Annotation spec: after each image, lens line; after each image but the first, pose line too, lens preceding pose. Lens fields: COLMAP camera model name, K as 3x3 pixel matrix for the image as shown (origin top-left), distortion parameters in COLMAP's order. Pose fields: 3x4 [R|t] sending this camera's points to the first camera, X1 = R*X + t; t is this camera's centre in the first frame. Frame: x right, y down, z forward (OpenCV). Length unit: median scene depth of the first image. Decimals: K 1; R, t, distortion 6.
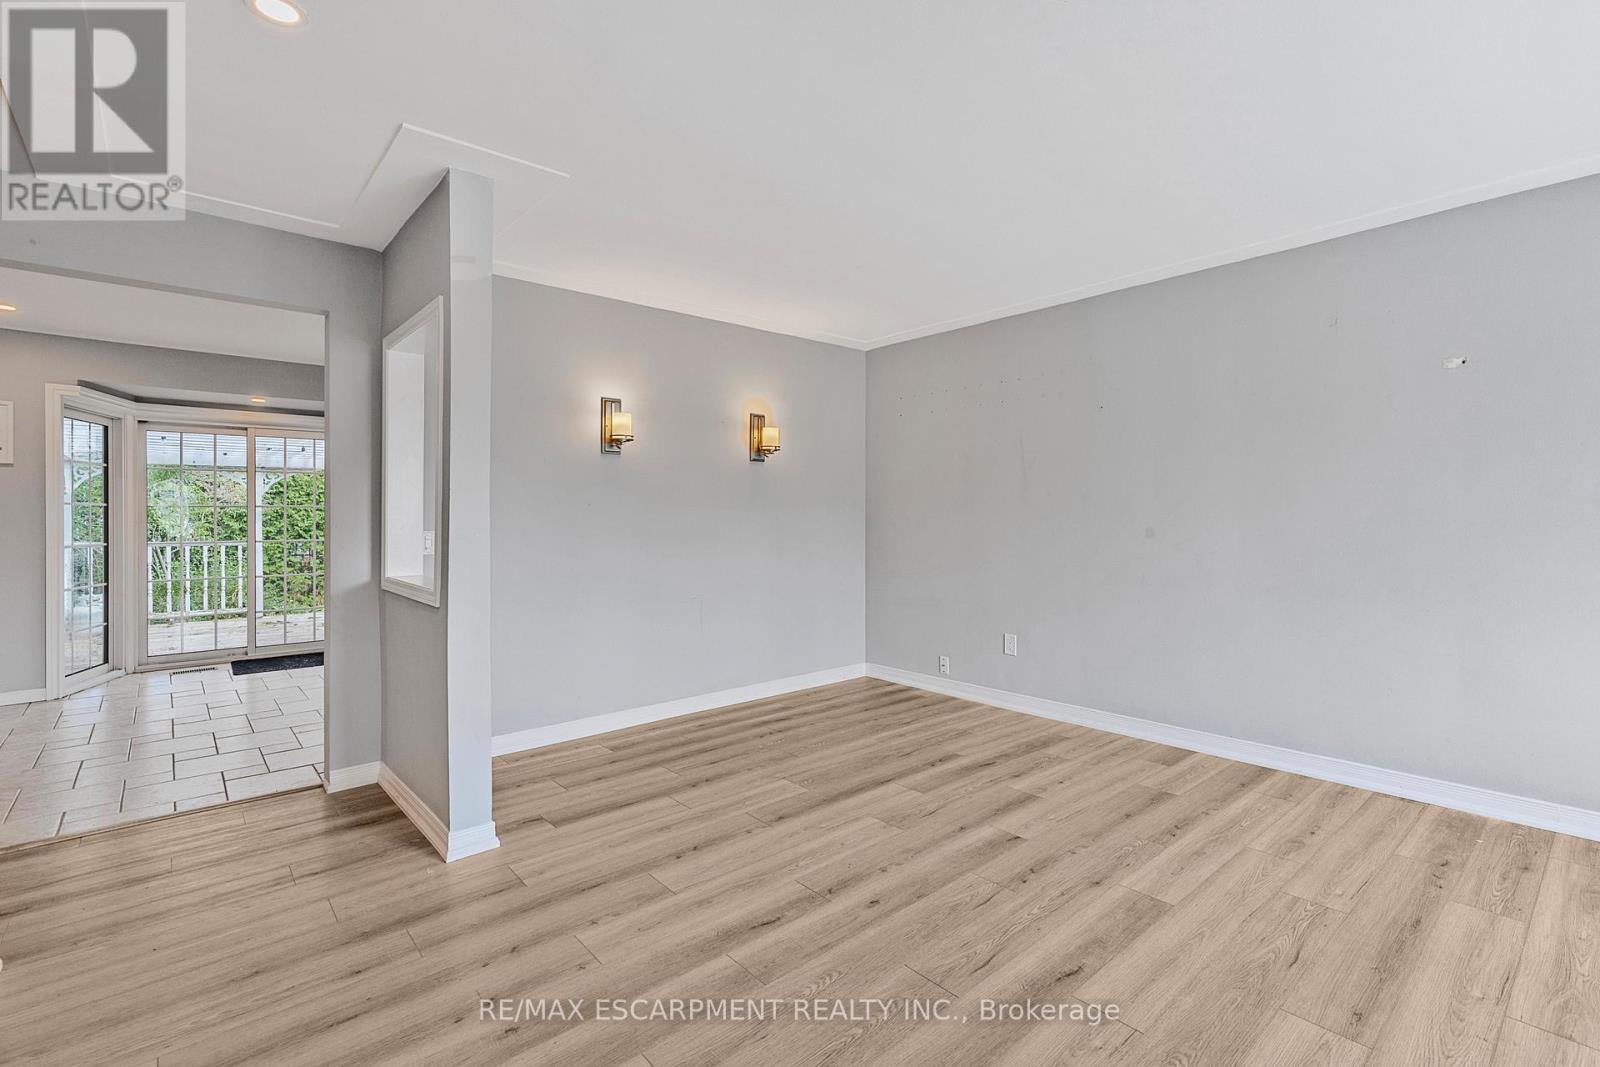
lens RADIAL K [[725.5, 0, 811.4], [0, 725.5, 509.9], [0, 0, 1]] dist [0.002785, 0.000640]
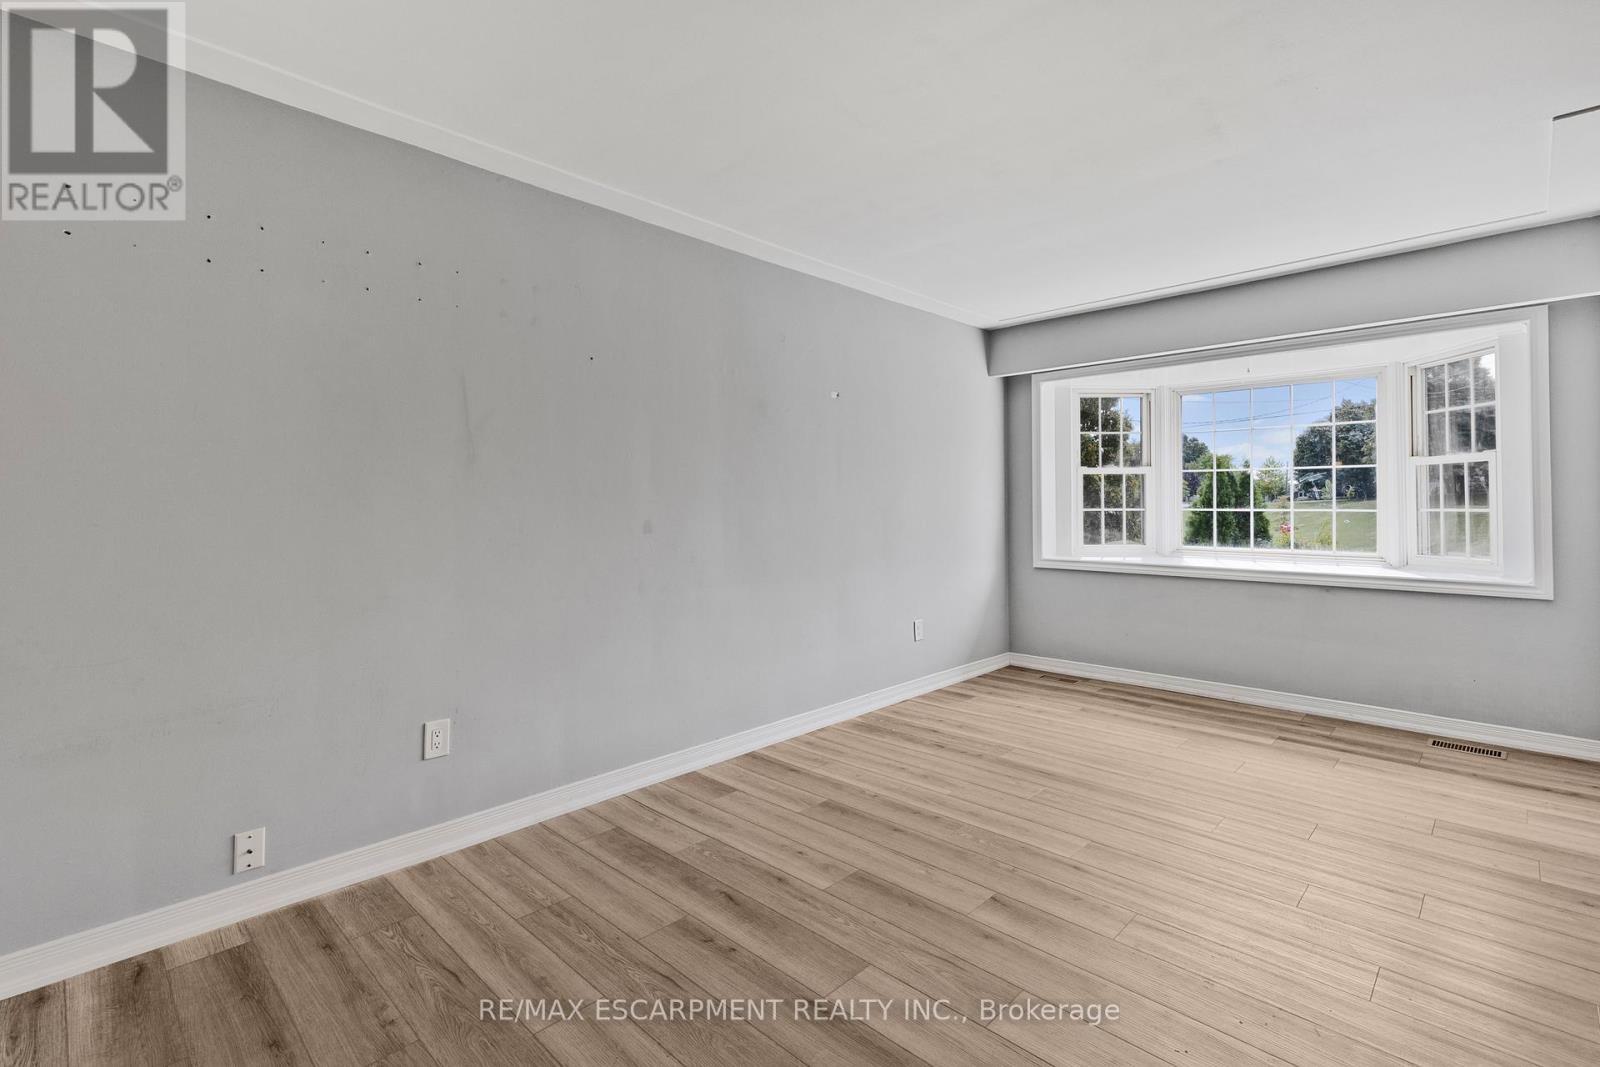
lens RADIAL K [[739.7, 0, 804.3], [0, 739.7, 495.6], [0, 0, 1]] dist [-0.000376, 0.000043]
pose [[-0.076438, 0.012715, 0.996993, -0.405879], [0.001167, 0.999919, -0.012663, 0.005801], [-0.997074, 0.000196, -0.076446, 0.966832]]
